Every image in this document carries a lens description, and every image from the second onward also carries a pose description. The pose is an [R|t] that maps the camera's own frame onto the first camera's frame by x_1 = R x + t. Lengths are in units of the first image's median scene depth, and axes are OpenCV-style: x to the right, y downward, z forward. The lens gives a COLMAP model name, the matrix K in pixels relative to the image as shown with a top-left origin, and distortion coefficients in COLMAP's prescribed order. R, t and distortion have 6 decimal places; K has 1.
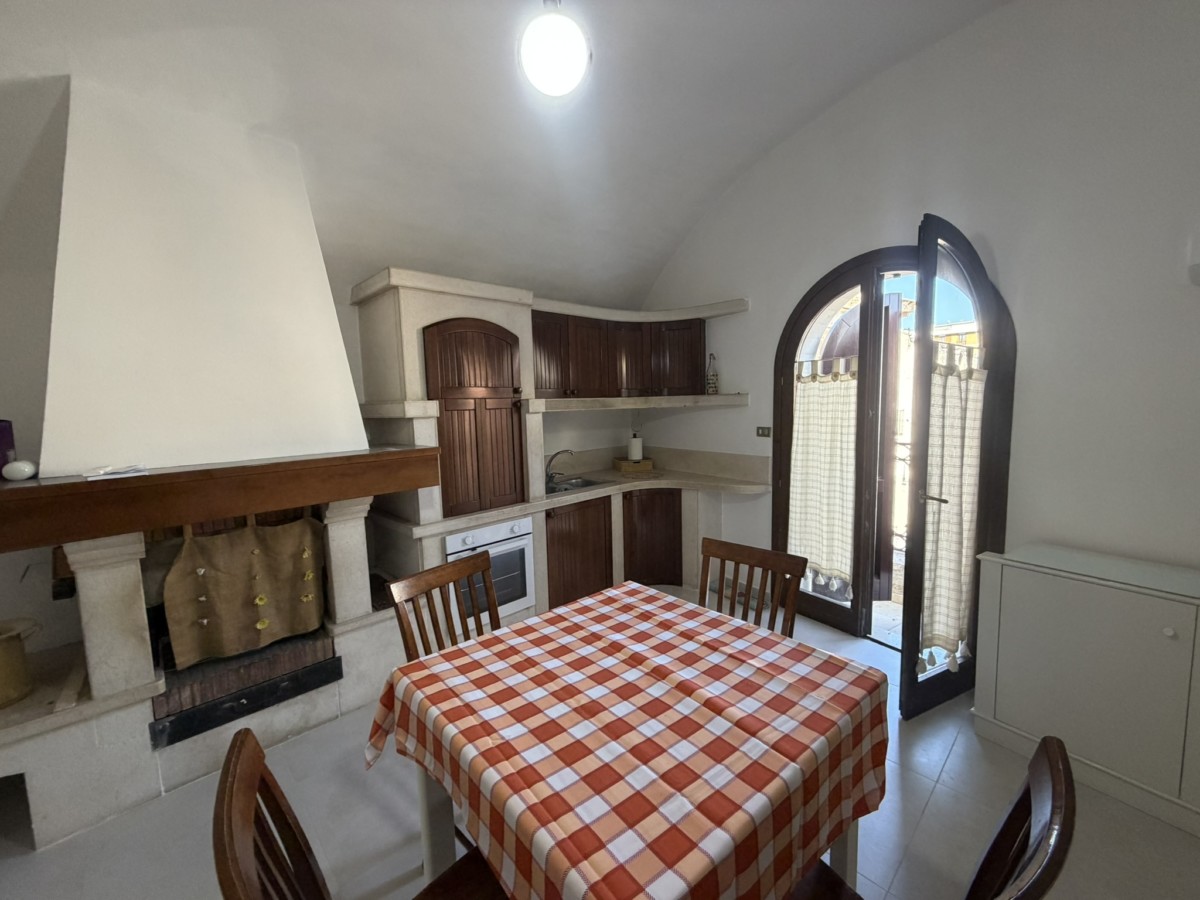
lens RADIAL K [[482.2, 0, 595.2], [0, 482.2, 450.6], [0, 0, 1]] dist [0.004668, -0.000068]
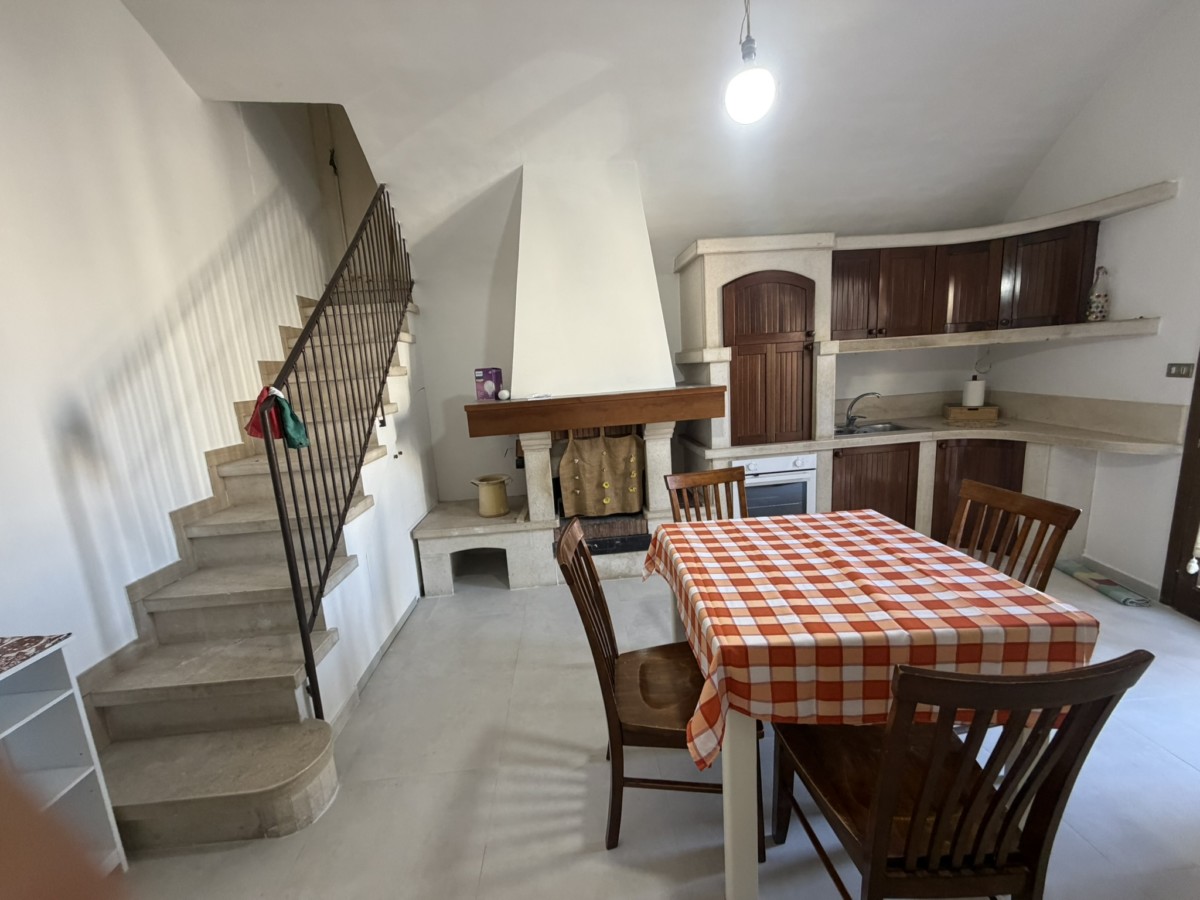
lens RADIAL K [[482.2, 0, 593.6], [0, 482.2, 450.1], [0, 0, 1]] dist [0.004668, -0.000068]
pose [[0.771387, 0.090304, -0.629926, 0.199876], [-0.021323, 0.992992, 0.116240, 0.018950], [0.636009, -0.076234, 0.767907, -0.166050]]
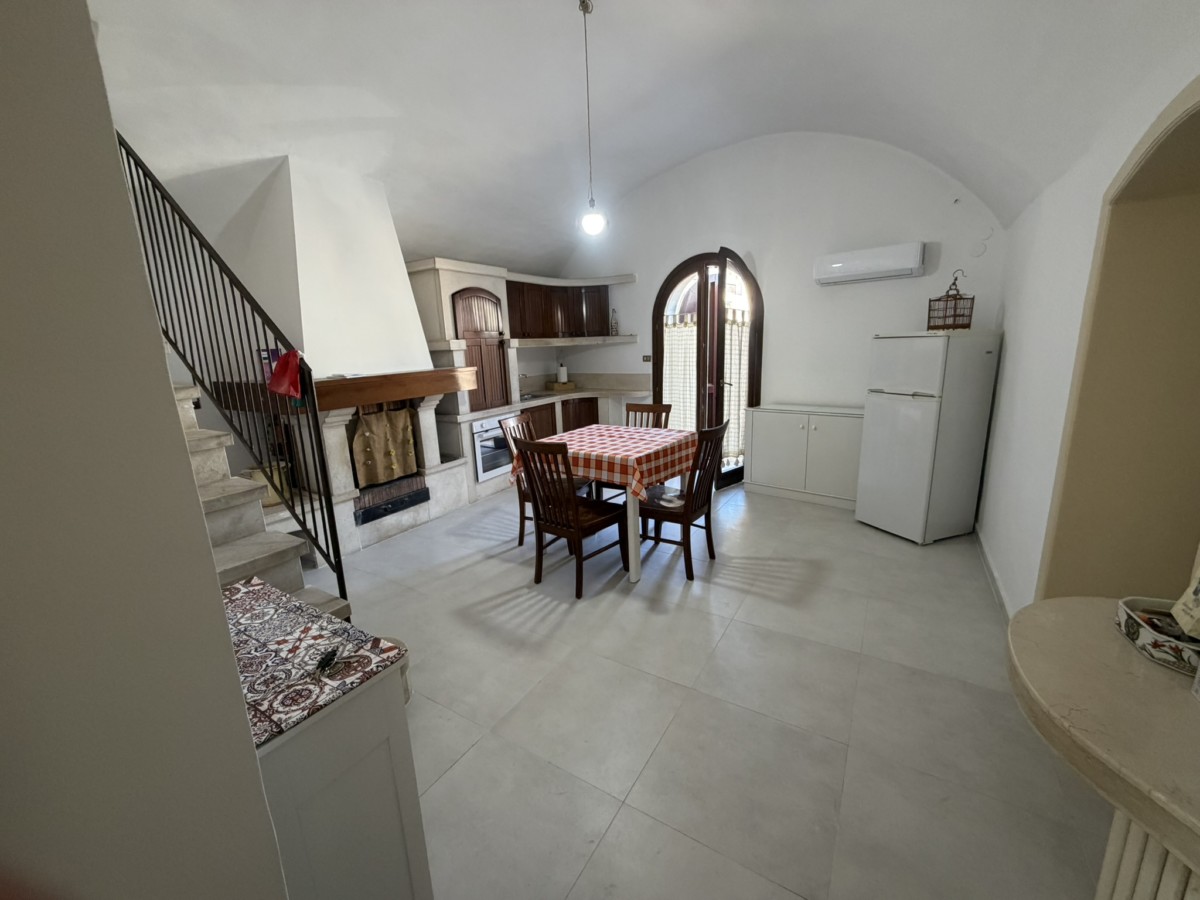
lens RADIAL K [[482.2, 0, 597.4], [0, 482.2, 453.1], [0, 0, 1]] dist [0.004668, -0.000068]
pose [[0.965903, -0.067777, 0.249876, -0.345486], [0.038567, 0.992025, 0.119998, 0.107697], [-0.256016, -0.106269, 0.960814, -0.799187]]
